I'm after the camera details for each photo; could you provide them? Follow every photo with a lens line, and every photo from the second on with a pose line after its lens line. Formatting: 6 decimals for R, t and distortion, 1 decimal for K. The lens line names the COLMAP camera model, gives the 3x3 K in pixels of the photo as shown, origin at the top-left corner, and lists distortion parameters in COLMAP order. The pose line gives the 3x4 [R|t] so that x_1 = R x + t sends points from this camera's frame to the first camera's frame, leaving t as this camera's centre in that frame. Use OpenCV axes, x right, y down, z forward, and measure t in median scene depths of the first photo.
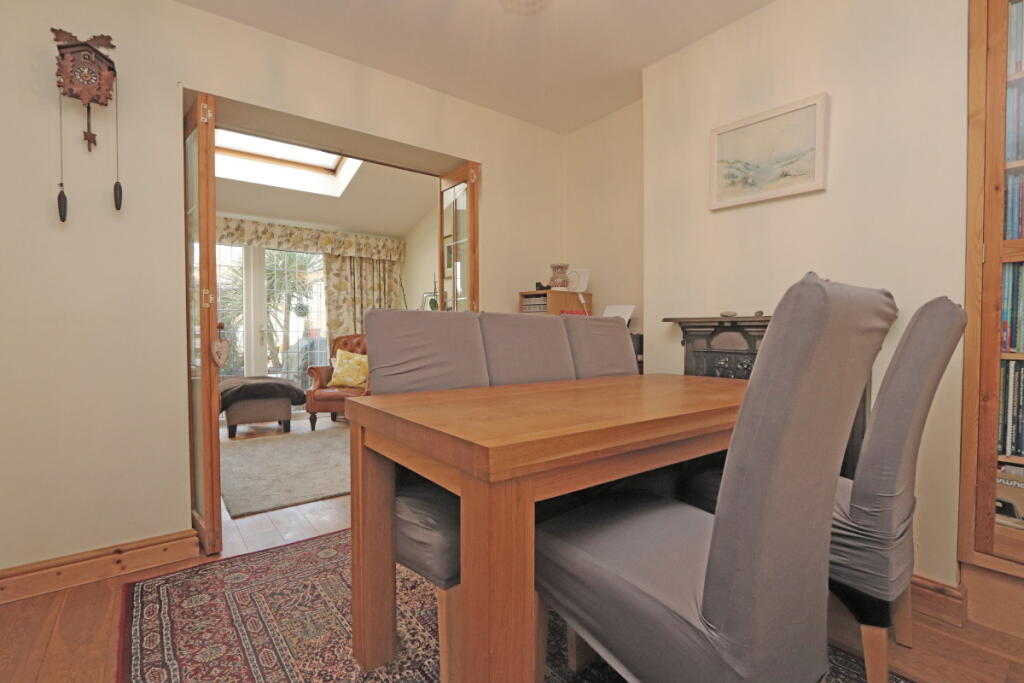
lens RADIAL K [[474.4, 0, 507.8], [0, 474.4, 341.6], [0, 0, 1]] dist [-0.016687, 0.000035]
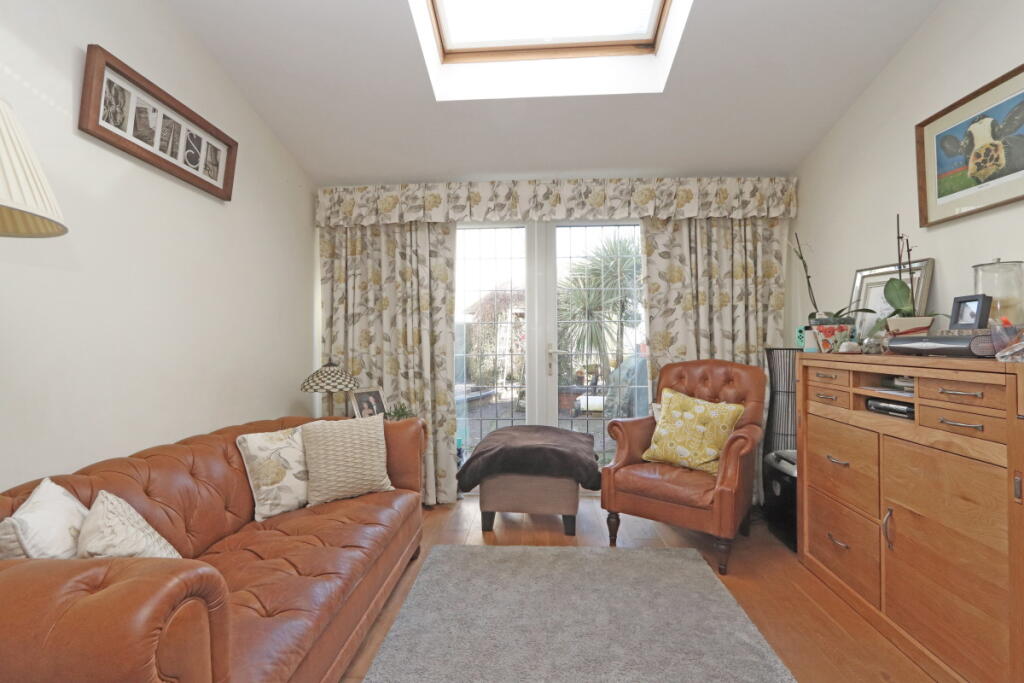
lens RADIAL K [[474.4, 0, 507.8], [0, 474.4, 341.6], [0, 0, 1]] dist [-0.016687, 0.000035]
pose [[0.756388, -0.003531, -0.654113, -0.133462], [-0.008384, 0.999851, -0.015092, -0.026896], [0.654069, 0.016899, 0.756246, 0.451110]]
